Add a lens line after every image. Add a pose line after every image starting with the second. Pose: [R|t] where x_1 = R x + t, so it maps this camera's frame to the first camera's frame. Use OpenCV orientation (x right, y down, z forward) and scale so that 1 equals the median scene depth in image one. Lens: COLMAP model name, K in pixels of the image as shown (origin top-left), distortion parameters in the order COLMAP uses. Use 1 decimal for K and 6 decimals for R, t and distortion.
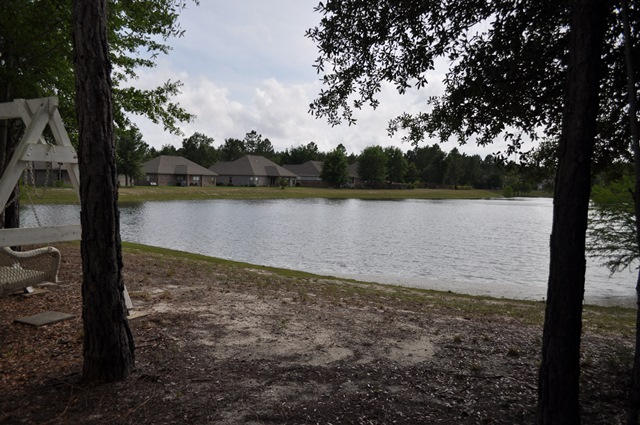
lens RADIAL K [[503.2, 0, 308.8], [0, 503.2, 207.5], [0, 0, 1]] dist [-0.001047, 0.000446]
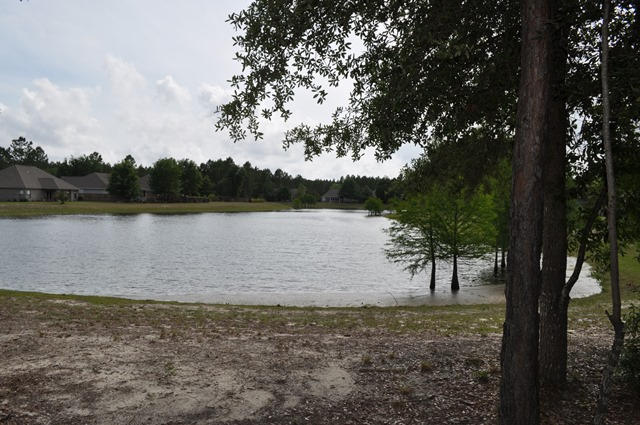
lens RADIAL K [[503.2, 0, 316.7], [0, 503.2, 212.6], [0, 0, 1]] dist [-0.001047, 0.000446]
pose [[0.912648, -0.018574, 0.408324, -0.136721], [0.025133, 0.999627, -0.010703, -0.011721], [-0.407972, 0.020031, 0.912775, 0.115425]]
